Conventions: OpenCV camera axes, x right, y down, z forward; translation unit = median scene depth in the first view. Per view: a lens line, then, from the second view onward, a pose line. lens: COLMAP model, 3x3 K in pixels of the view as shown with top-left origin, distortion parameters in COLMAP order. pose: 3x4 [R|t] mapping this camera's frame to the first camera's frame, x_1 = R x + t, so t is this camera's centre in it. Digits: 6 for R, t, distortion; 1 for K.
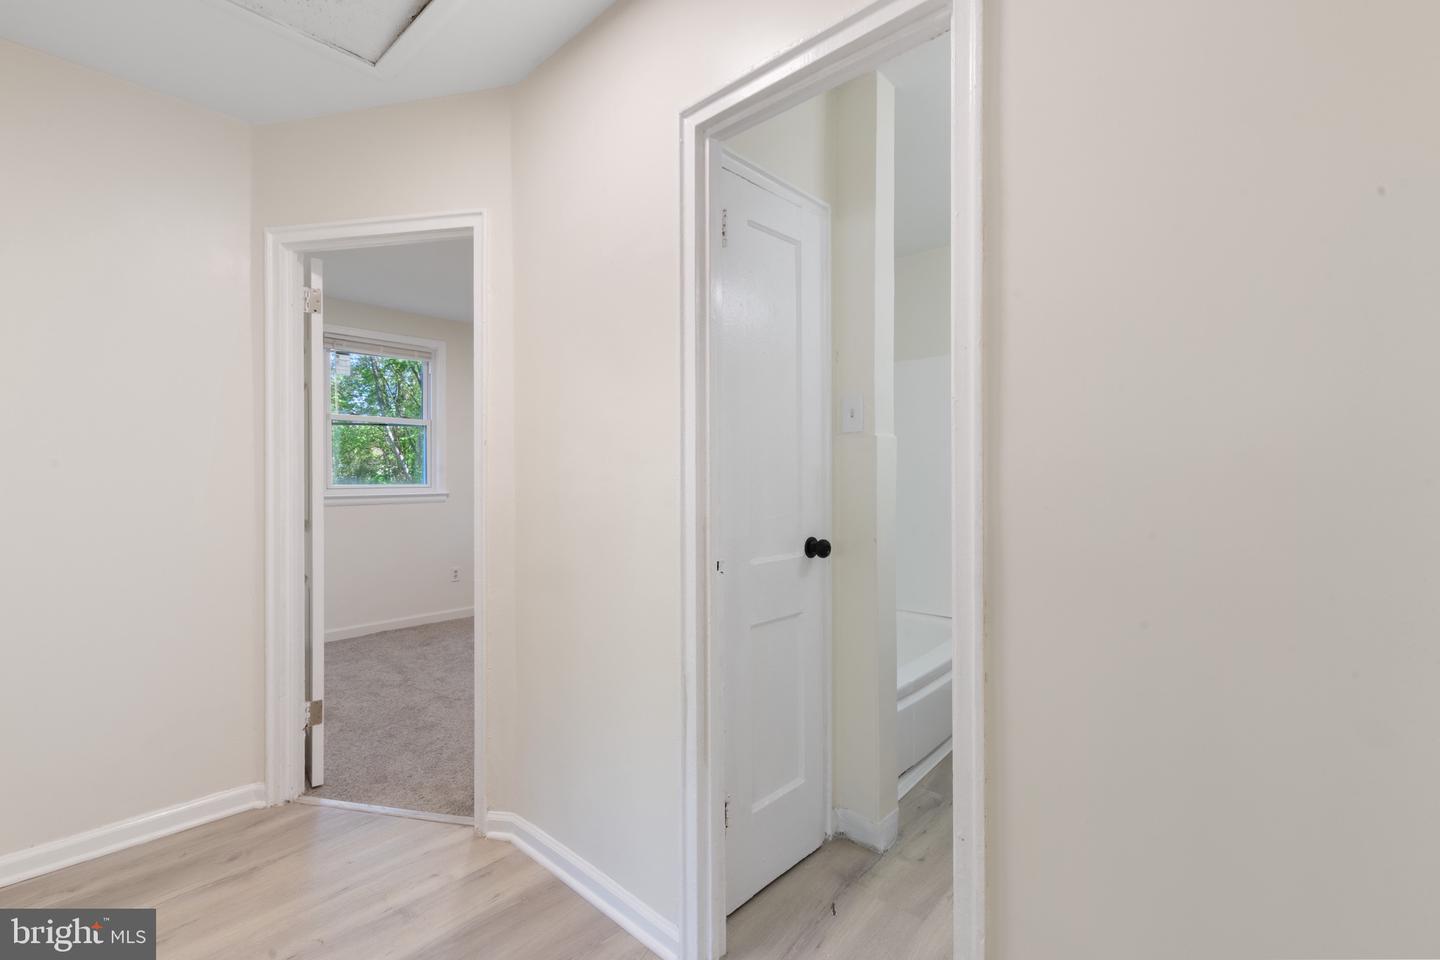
lens RADIAL K [[613.1, 0, 720.0], [0, 613.1, 480.0], [0, 0, 1]] dist [0.000816, 0.000383]
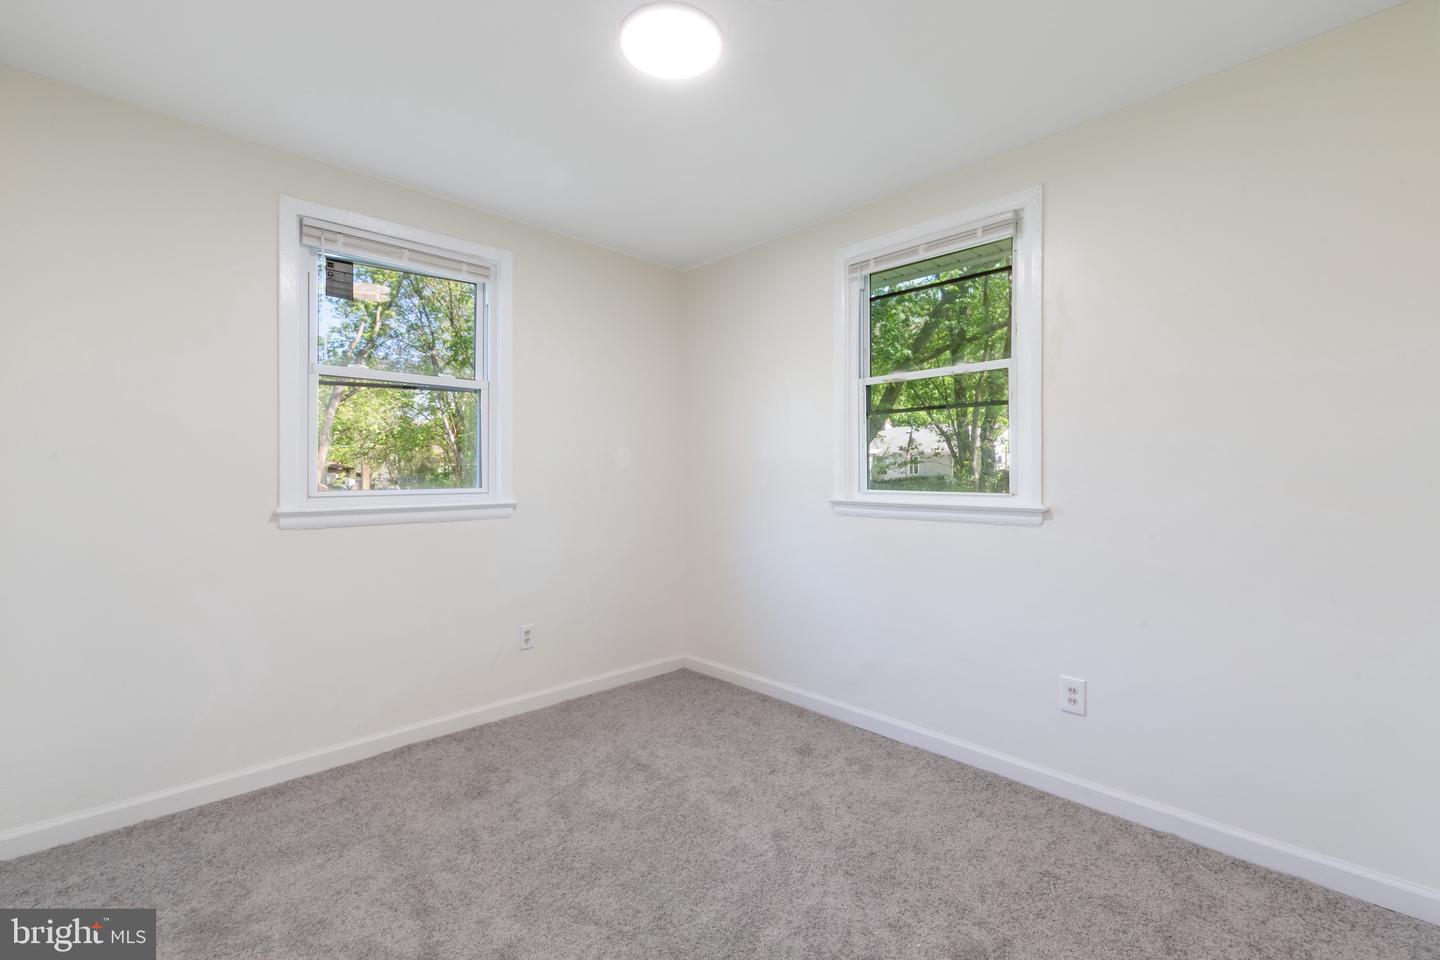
lens RADIAL K [[613.1, 0, 720.0], [0, 613.1, 480.0], [0, 0, 1]] dist [0.000816, 0.000383]
pose [[0.996713, 0.004232, -0.080899, -0.195439], [-0.004111, 0.999990, 0.001665, -0.003418], [0.080905, -0.001327, 0.996721, 0.417649]]
